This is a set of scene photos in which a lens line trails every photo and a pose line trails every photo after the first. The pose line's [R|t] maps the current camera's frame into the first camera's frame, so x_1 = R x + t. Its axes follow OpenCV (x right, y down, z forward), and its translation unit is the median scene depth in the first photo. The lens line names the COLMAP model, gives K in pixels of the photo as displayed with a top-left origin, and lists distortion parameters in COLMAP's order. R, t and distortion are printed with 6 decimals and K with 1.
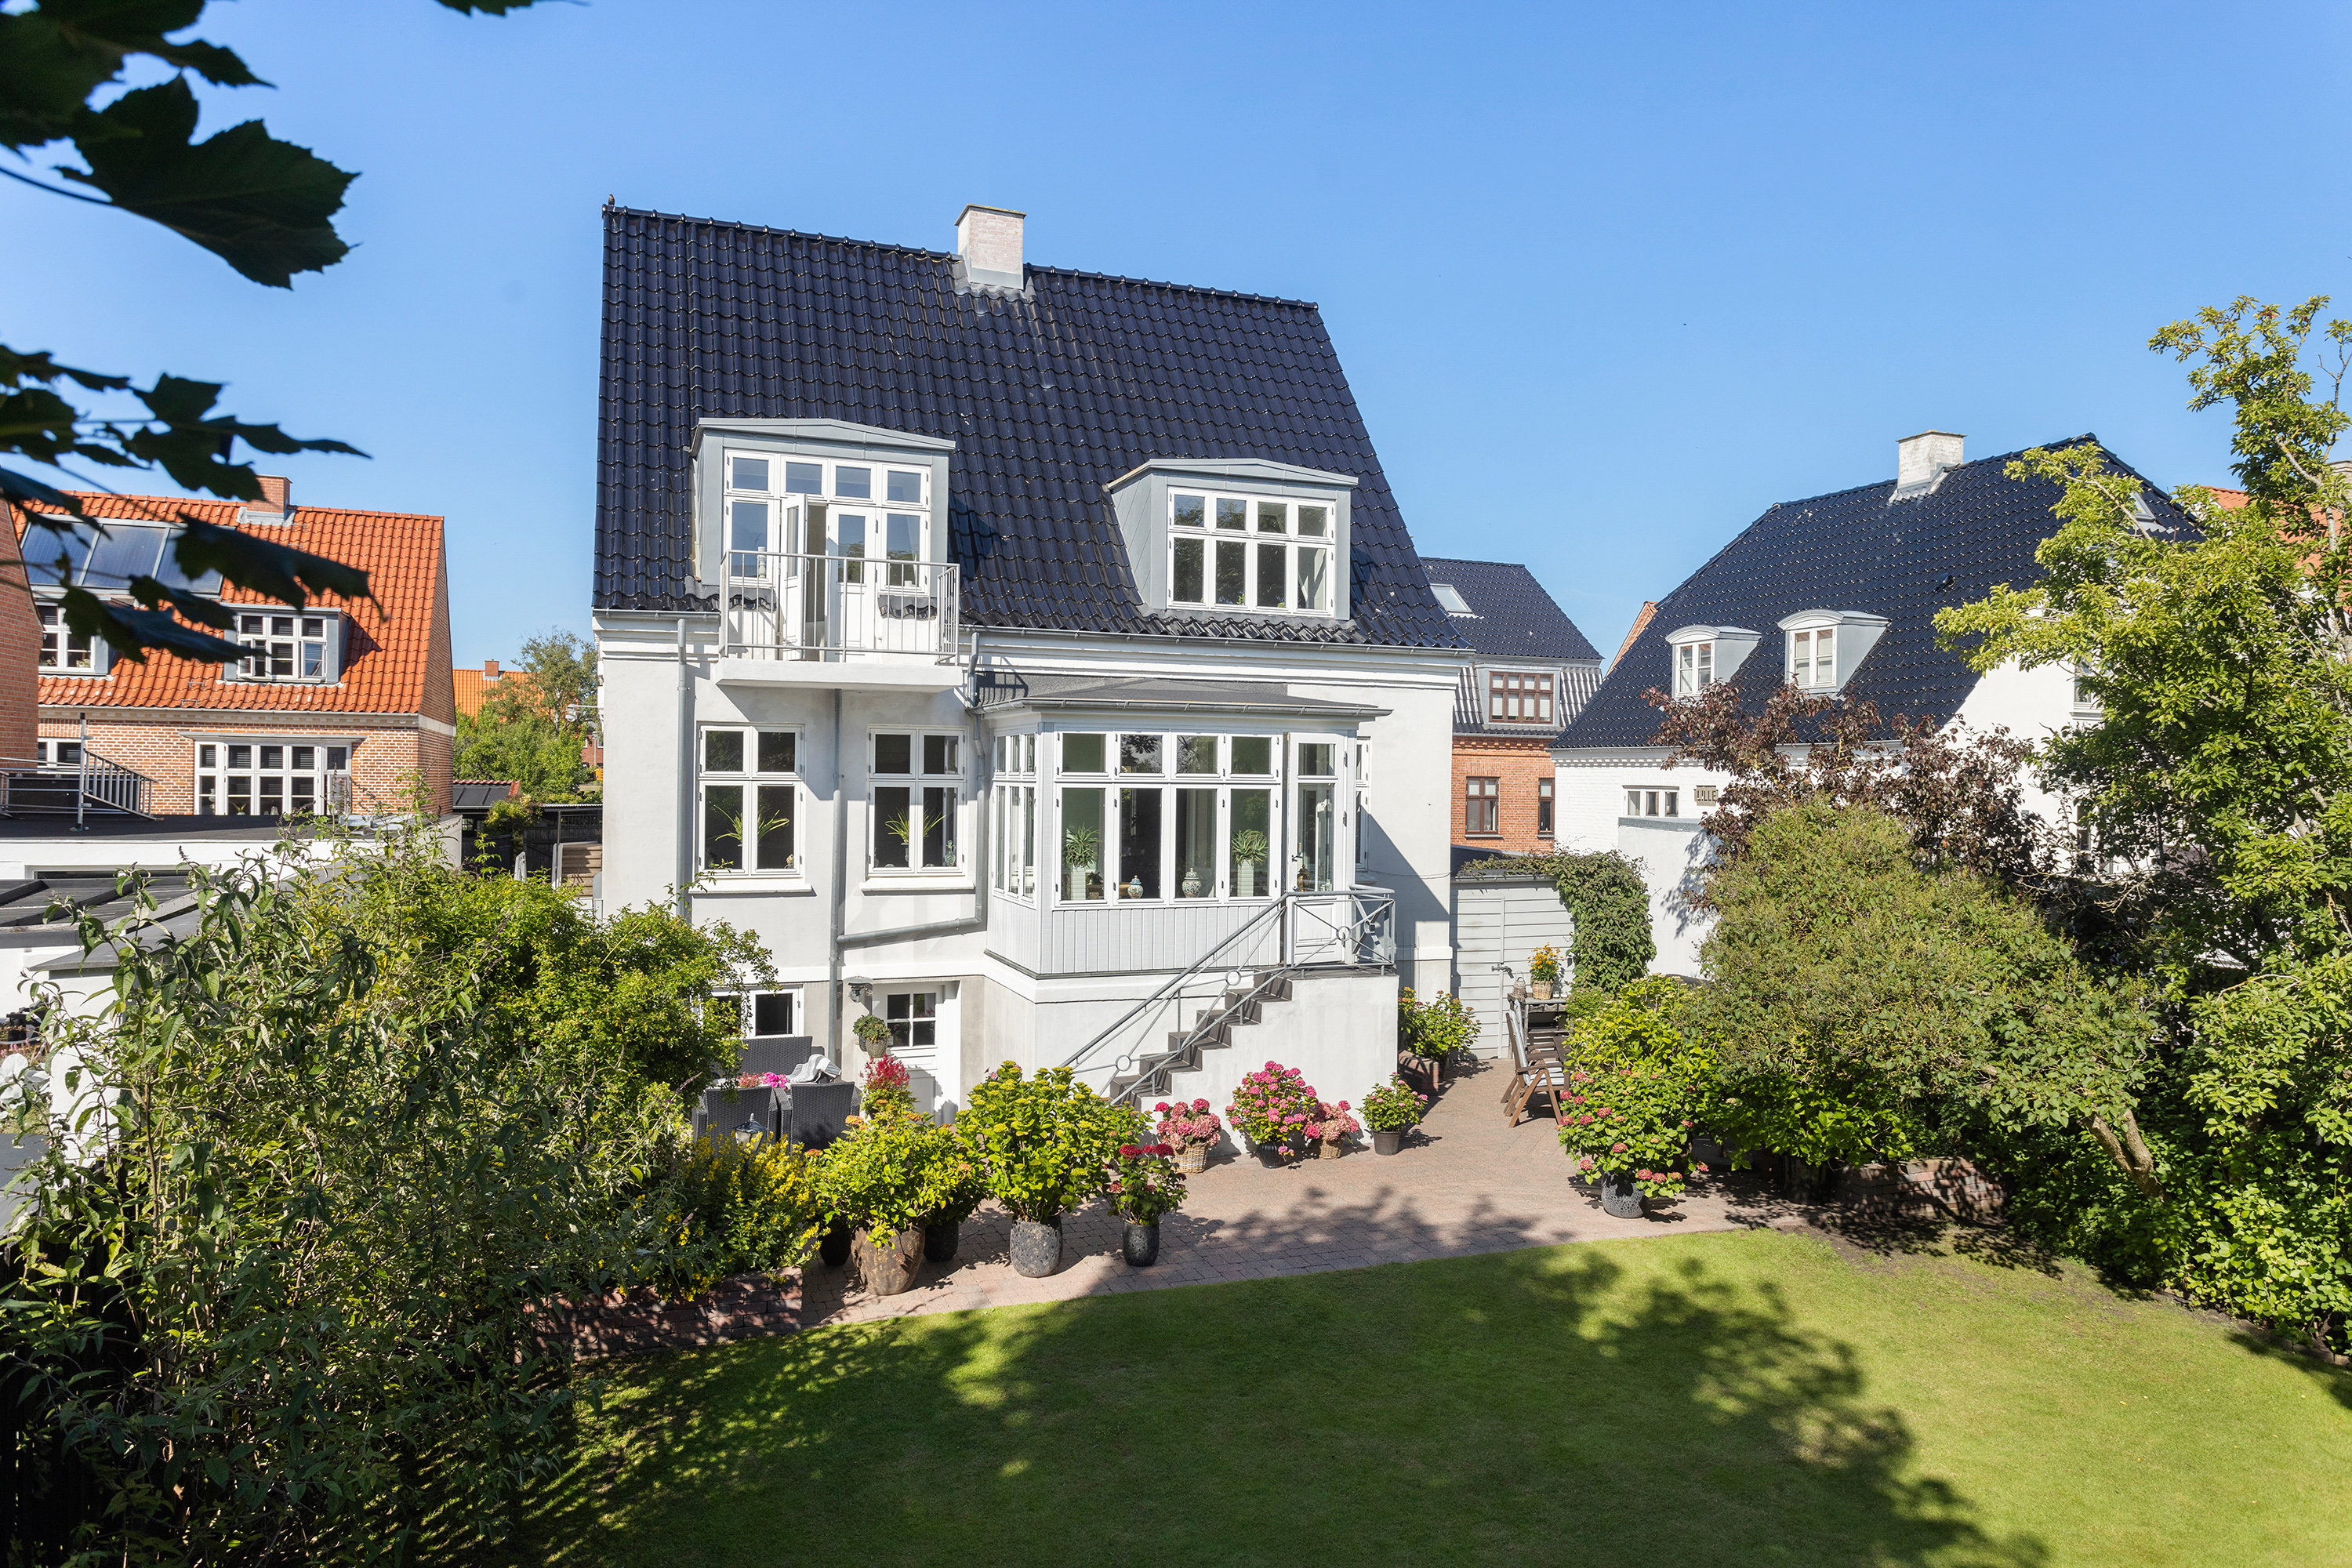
lens RADIAL K [[1519.1, 0, 1152.9], [0, 1519.1, 664.2], [0, 0, 1]] dist [-0.007709, 0.008862]
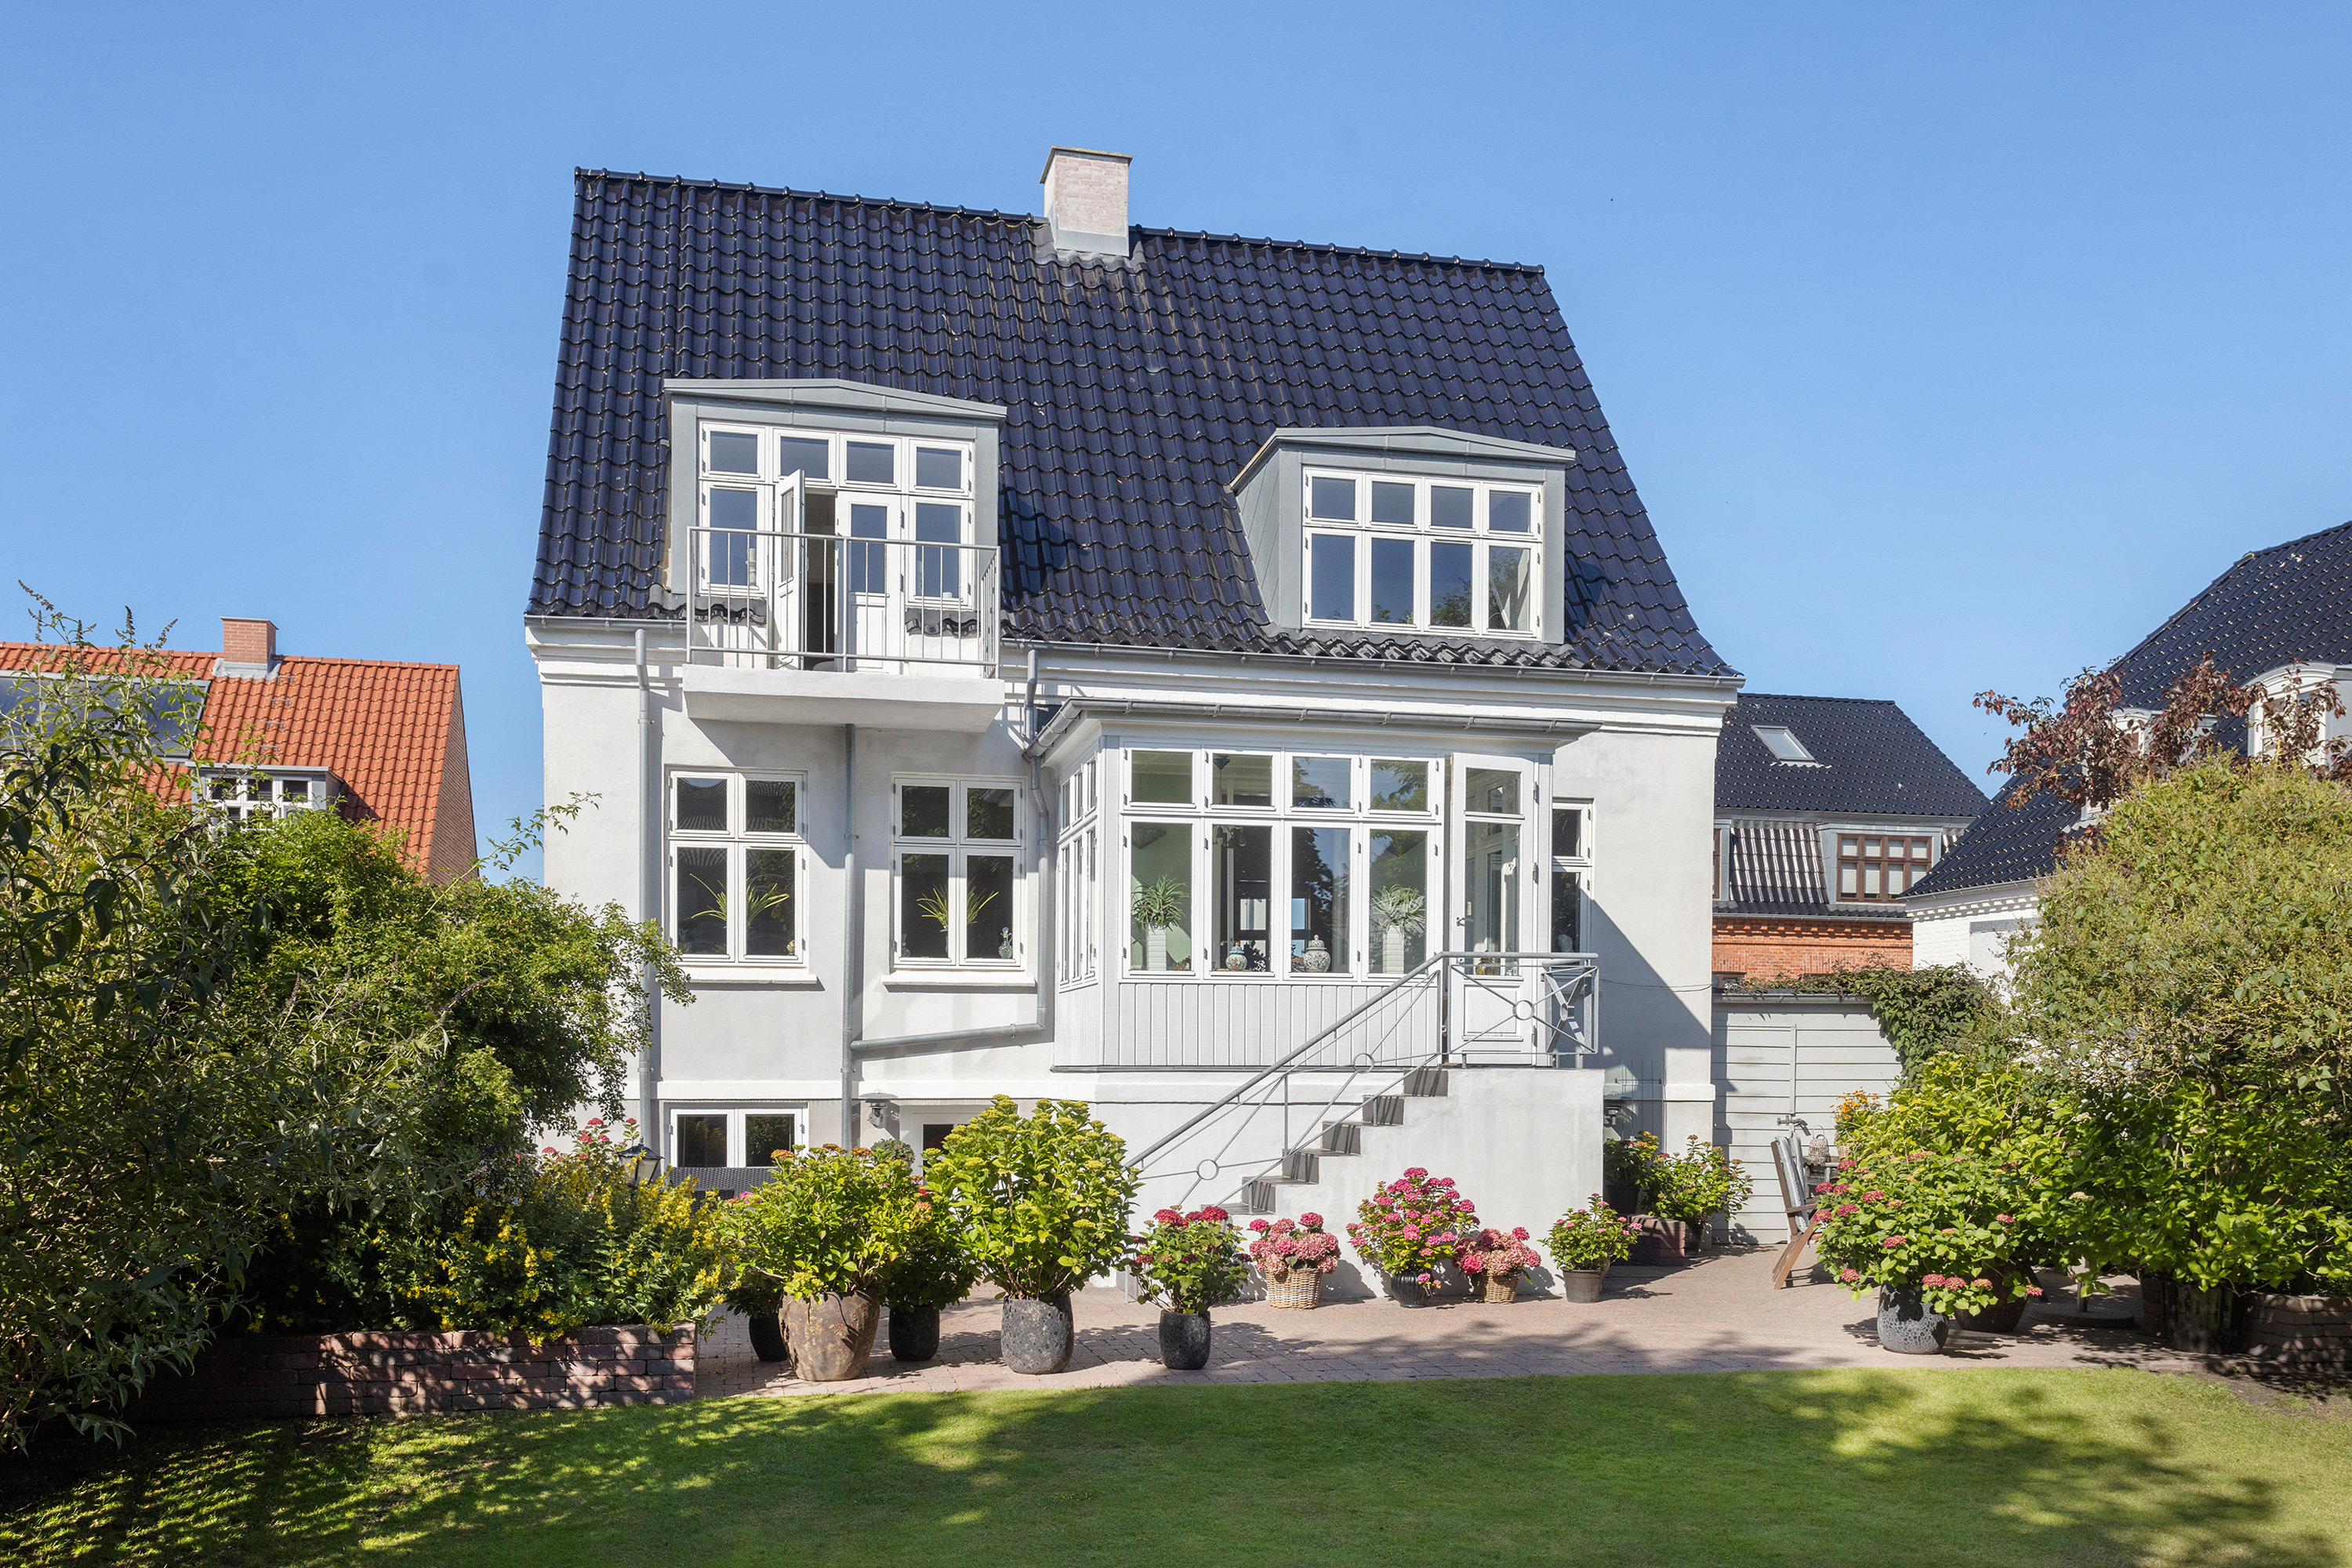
lens RADIAL K [[1981.2, 0, 1118.1], [0, 1981.2, 961.2], [0, 0, 1]] dist [-0.000883, 0.017733]
pose [[0.988928, -0.023809, -0.146474, 0.062278], [0.027773, 0.999300, 0.025078, 0.106266], [0.145774, -0.028868, 0.988897, 0.039335]]
